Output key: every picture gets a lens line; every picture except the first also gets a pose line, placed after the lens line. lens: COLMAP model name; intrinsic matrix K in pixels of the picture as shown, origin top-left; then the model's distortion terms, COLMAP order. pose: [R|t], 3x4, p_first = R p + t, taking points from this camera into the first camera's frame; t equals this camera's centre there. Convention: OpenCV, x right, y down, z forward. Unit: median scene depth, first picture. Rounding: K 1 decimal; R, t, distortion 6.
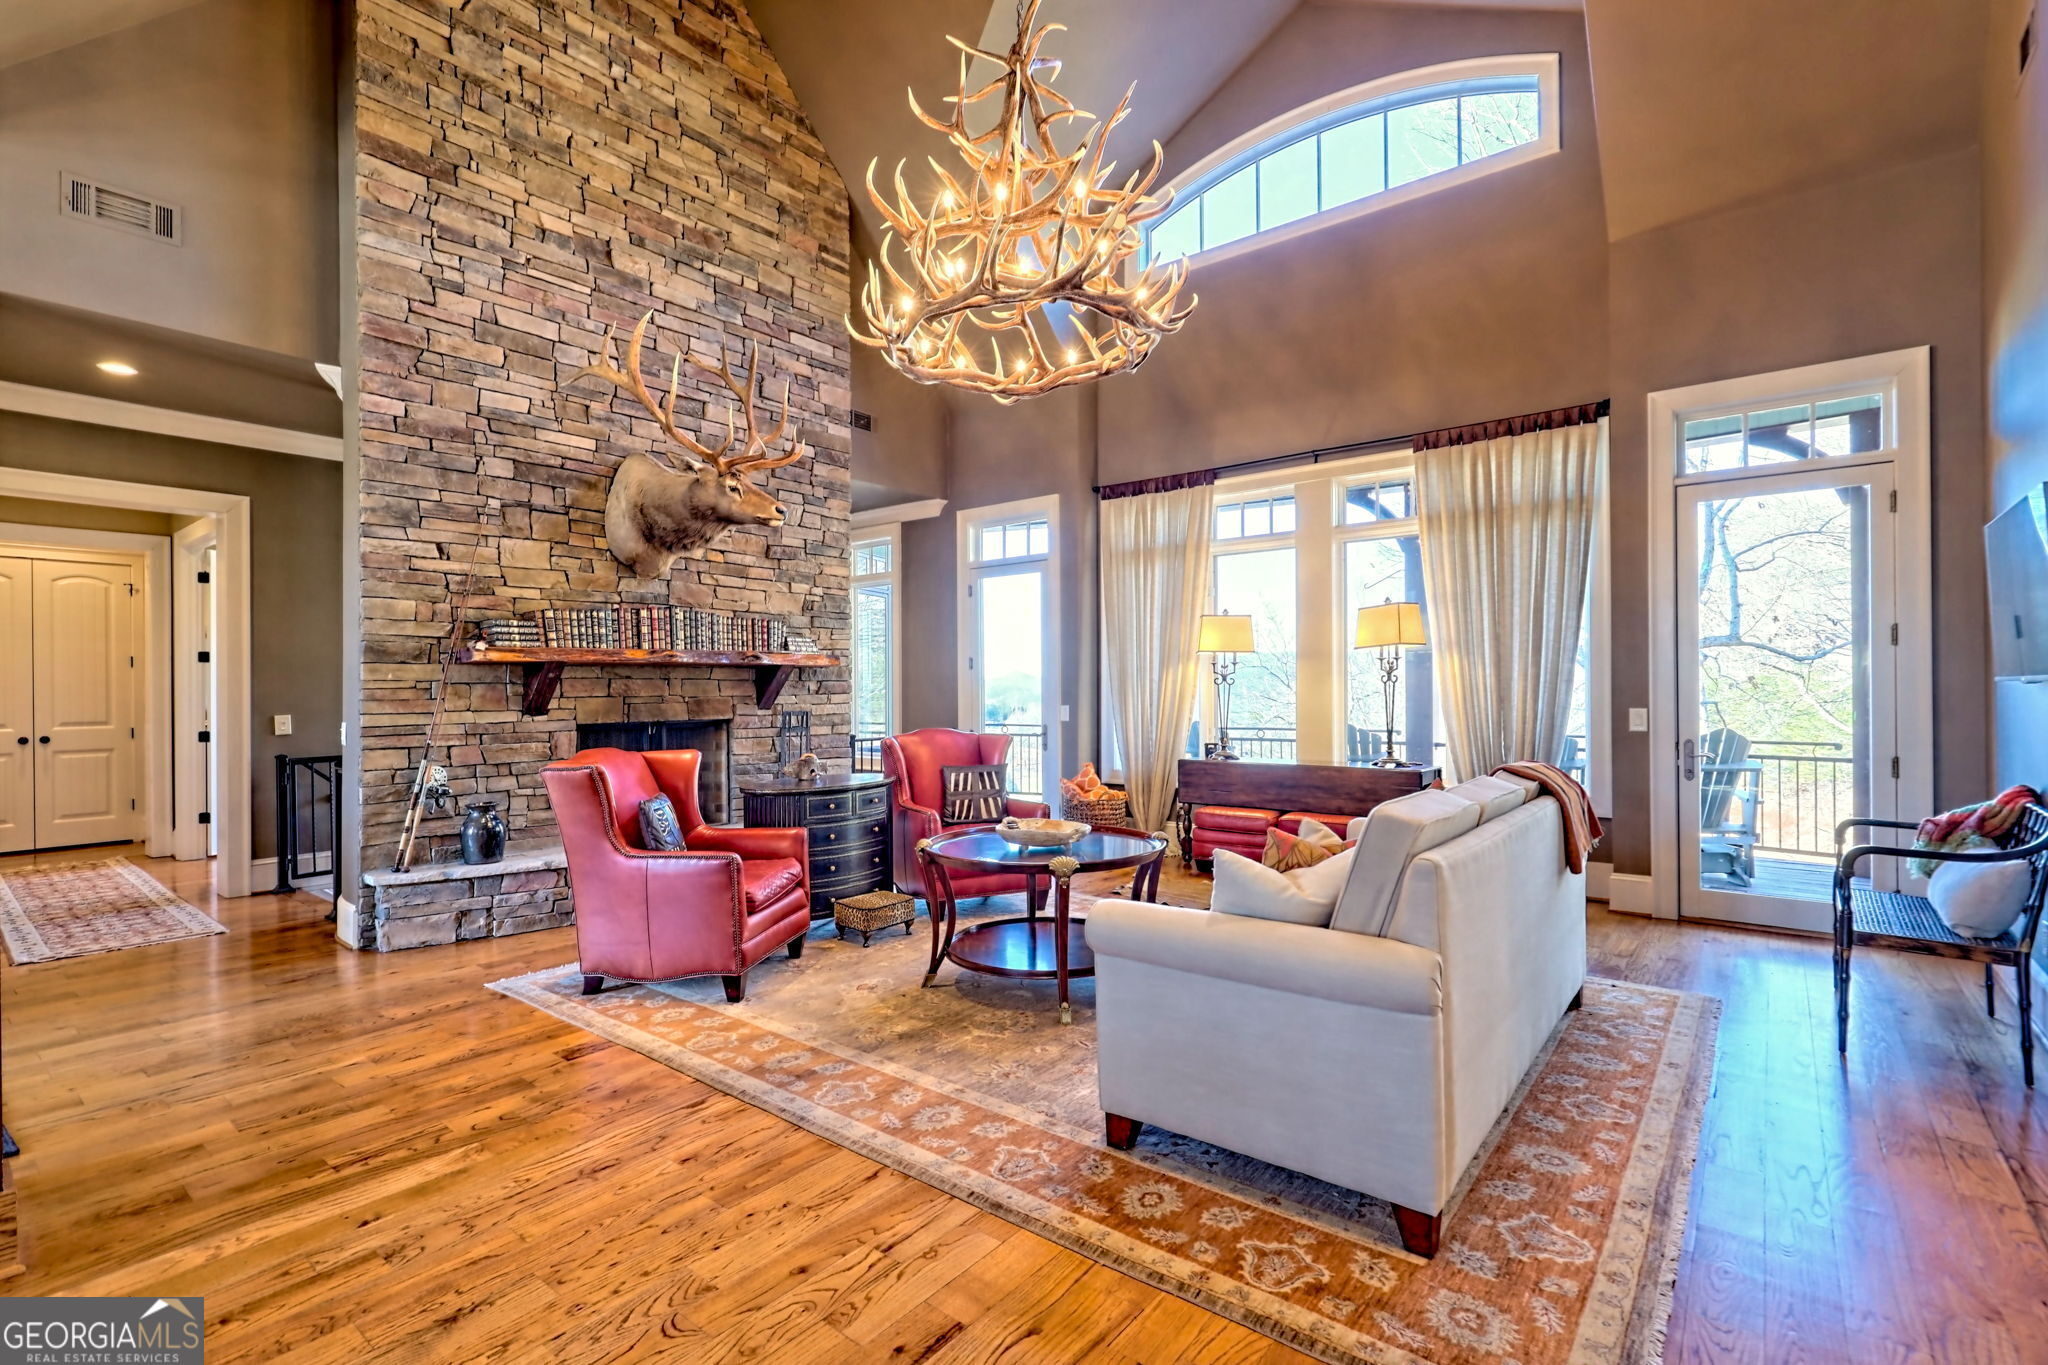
lens RADIAL K [[955.3, 0, 1012.1], [0, 955.3, 688.6], [0, 0, 1]] dist [-0.000657, -0.000549]
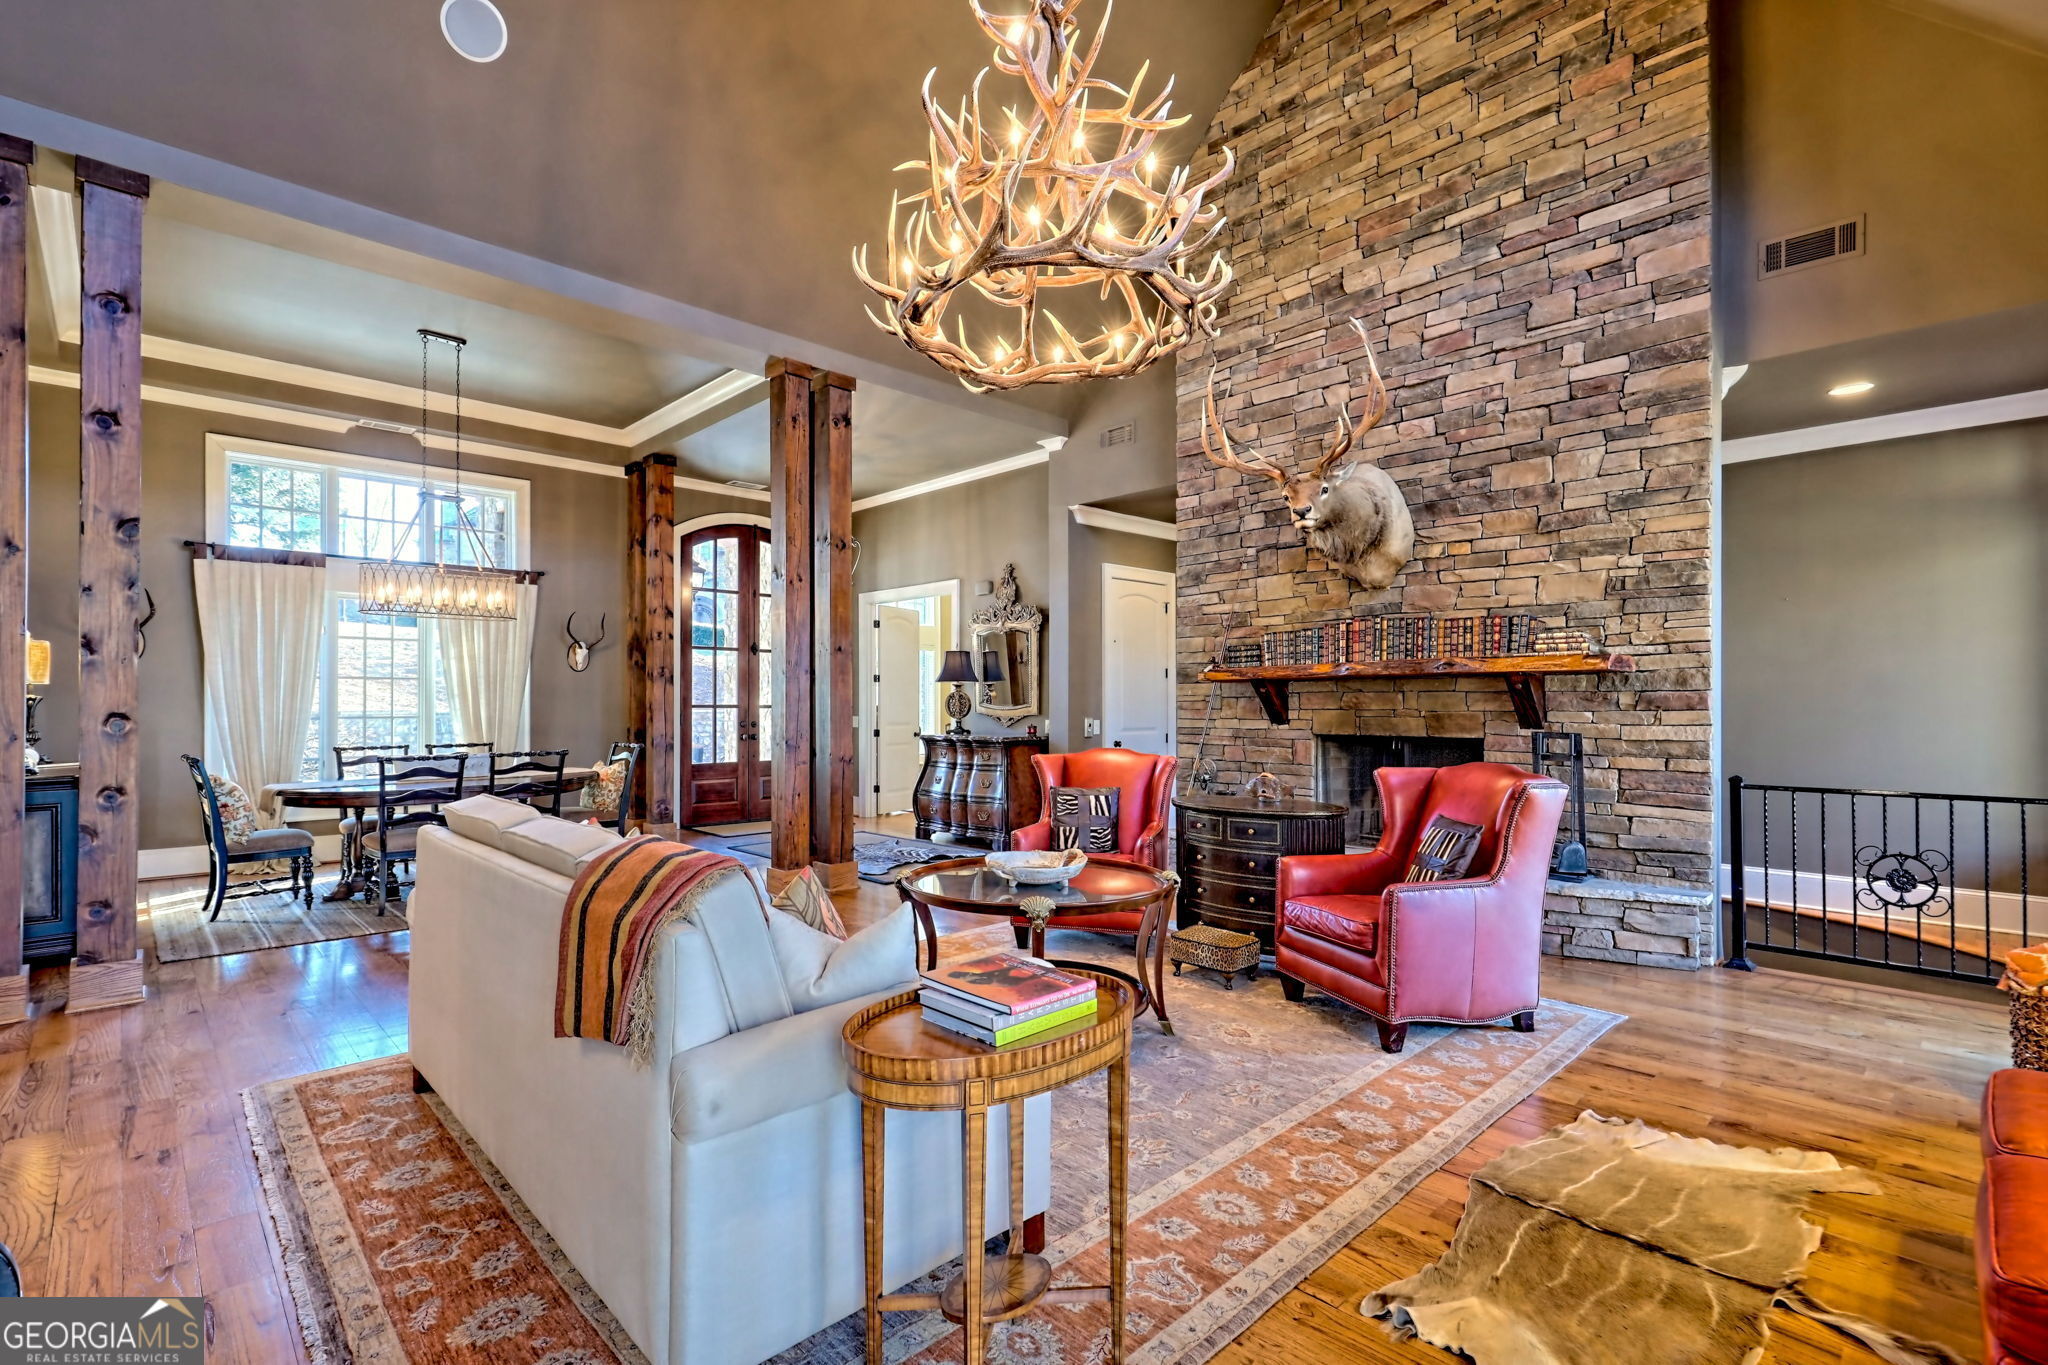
lens RADIAL K [[955.3, 0, 1012.1], [0, 955.3, 688.6], [0, 0, 1]] dist [-0.000657, -0.000549]
pose [[-0.153025, -0.004199, -0.988213, 0.699336], [0.005875, 0.999969, -0.005159, -0.011430], [0.988205, -0.006595, -0.152996, 0.847600]]
